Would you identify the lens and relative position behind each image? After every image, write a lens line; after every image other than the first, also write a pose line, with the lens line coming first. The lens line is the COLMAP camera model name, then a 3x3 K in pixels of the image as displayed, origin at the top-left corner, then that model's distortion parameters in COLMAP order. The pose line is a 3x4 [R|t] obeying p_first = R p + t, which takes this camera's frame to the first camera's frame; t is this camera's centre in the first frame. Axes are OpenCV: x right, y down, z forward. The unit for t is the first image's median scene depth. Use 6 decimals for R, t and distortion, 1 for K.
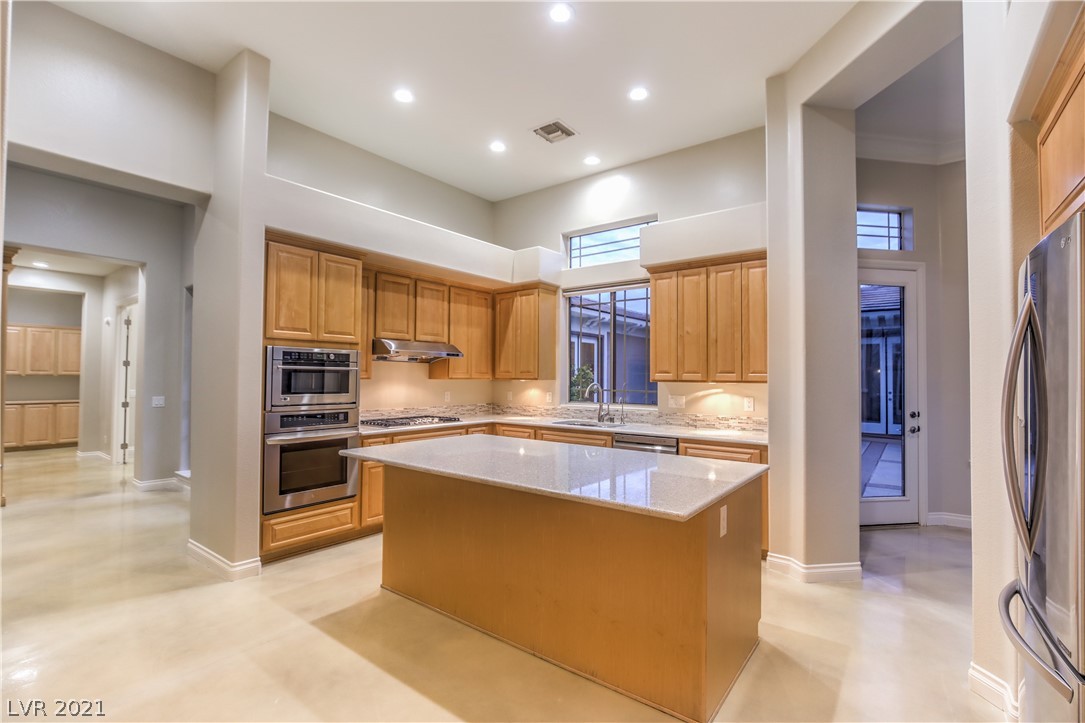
lens RADIAL K [[496.3, 0, 545.3], [0, 496.3, 360.1], [0, 0, 1]] dist [-0.003611, -0.000398]
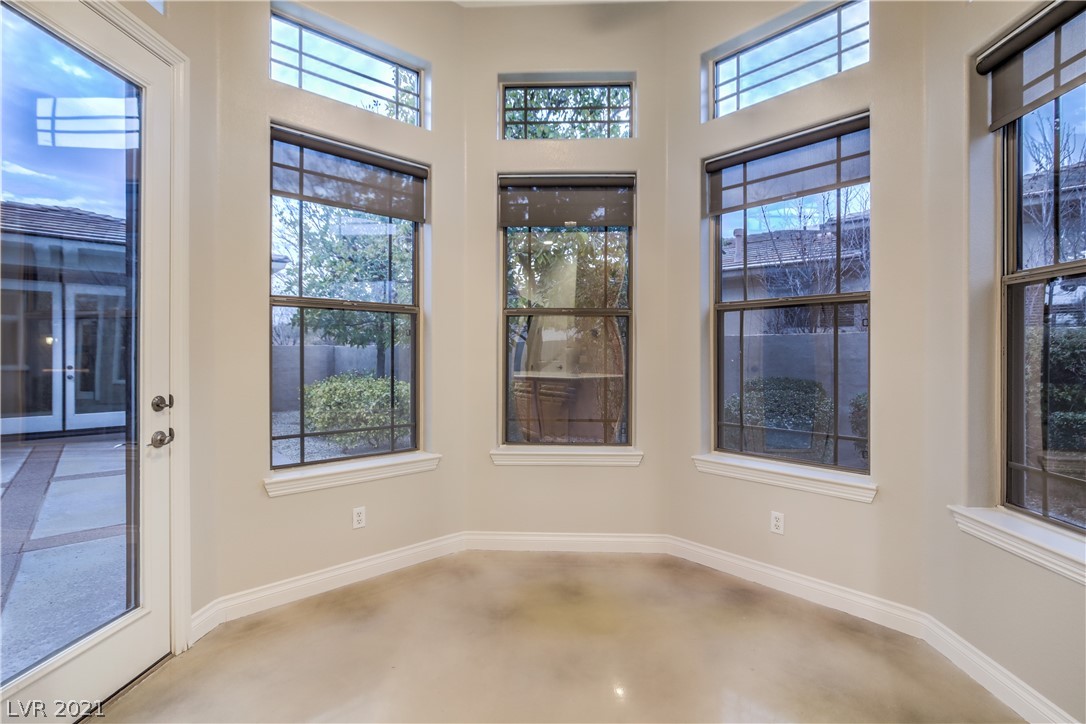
lens RADIAL K [[496.8, 0, 545.8], [0, 496.8, 360.6], [0, 0, 1]] dist [-0.003611, -0.000398]
pose [[0.186233, -0.013653, 0.982411, 0.168330], [-0.032597, 0.999267, 0.020067, 0.023622], [-0.981965, -0.035760, 0.185652, 0.259075]]
